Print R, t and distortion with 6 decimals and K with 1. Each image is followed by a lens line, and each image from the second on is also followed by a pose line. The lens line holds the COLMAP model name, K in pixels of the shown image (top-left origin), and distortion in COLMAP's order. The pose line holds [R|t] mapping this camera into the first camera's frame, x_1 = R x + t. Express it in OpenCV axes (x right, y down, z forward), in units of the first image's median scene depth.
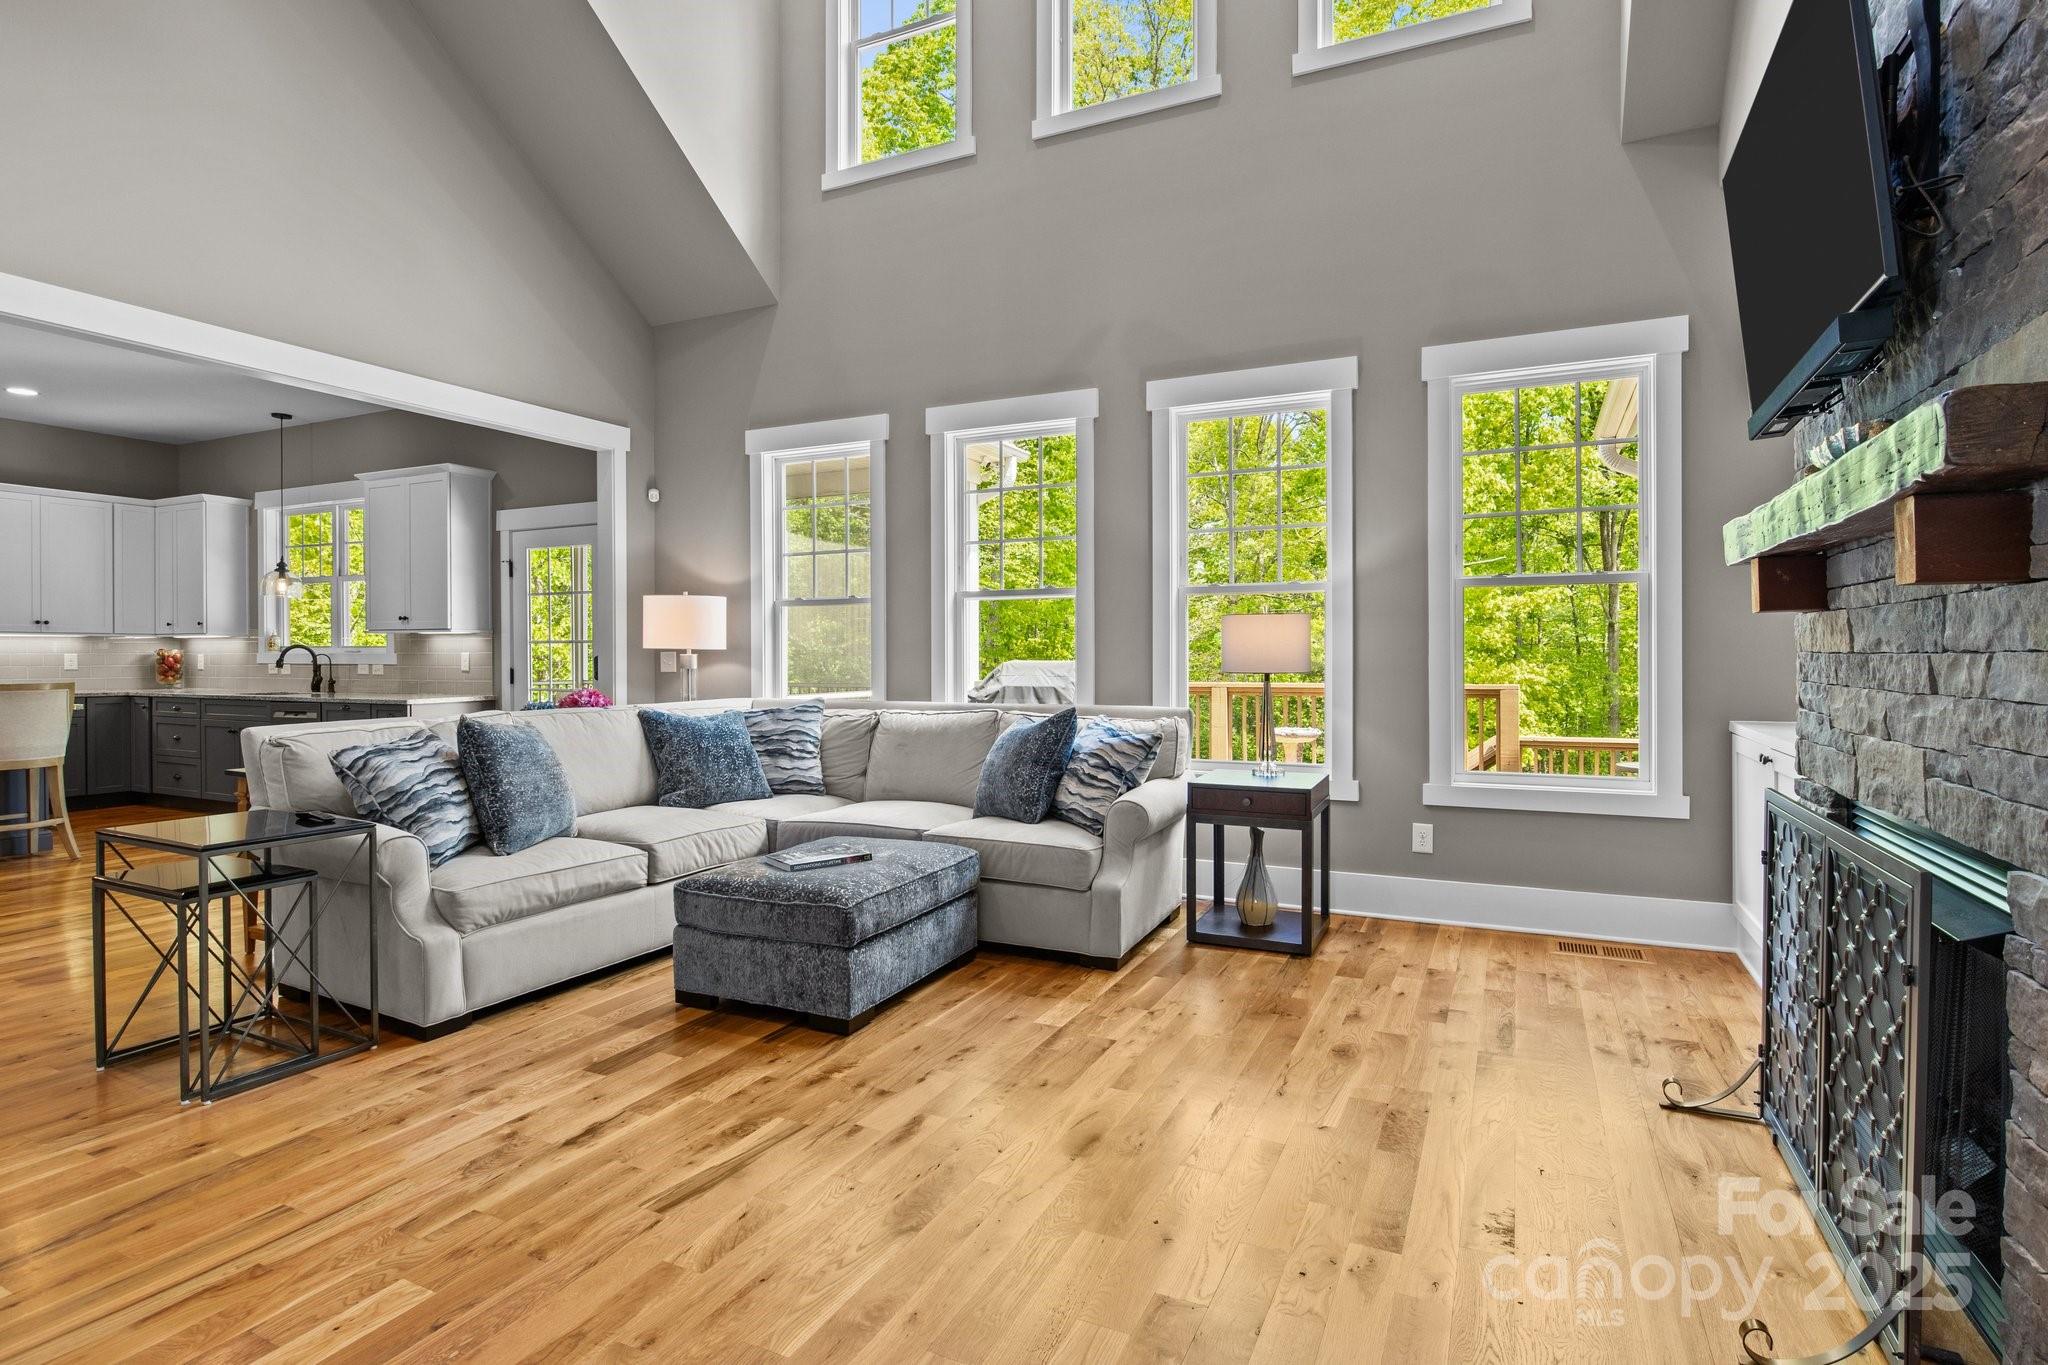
lens RADIAL K [[1023.9, 0, 1038.2], [0, 1023.9, 656.5], [0, 0, 1]] dist [-0.008939, -0.000662]
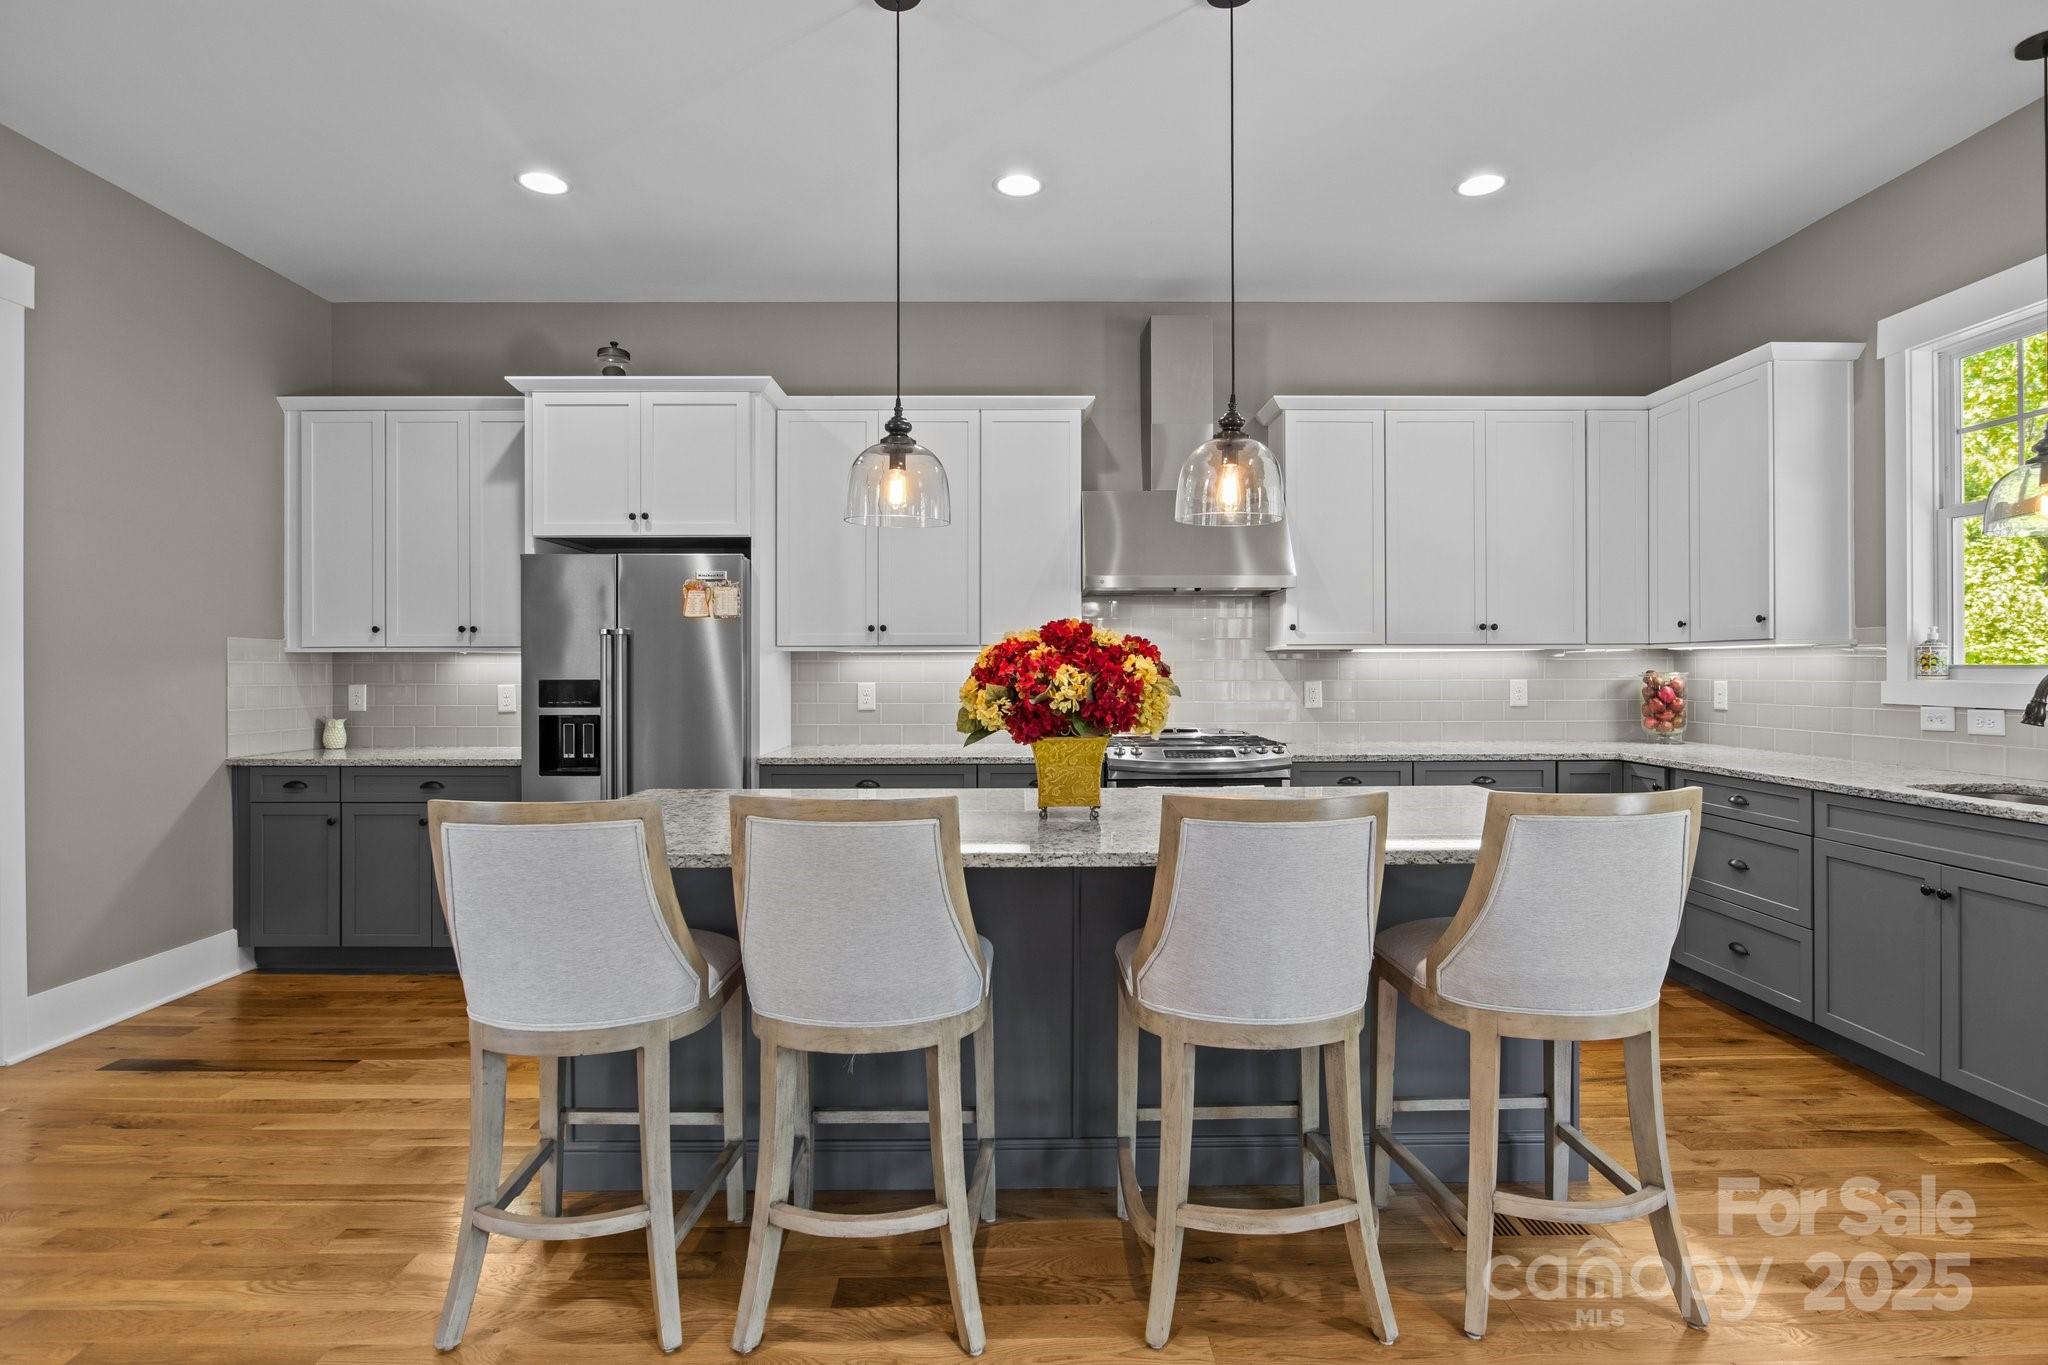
lens RADIAL K [[1023.9, 0, 1014.7], [0, 1023.9, 671.9], [0, 0, 1]] dist [-0.008939, -0.000662]
pose [[0.432749, 0.002223, -0.901512, -0.574752], [-0.002517, 0.999996, 0.001258, -0.007490], [0.901511, 0.001724, 0.432753, 0.503570]]
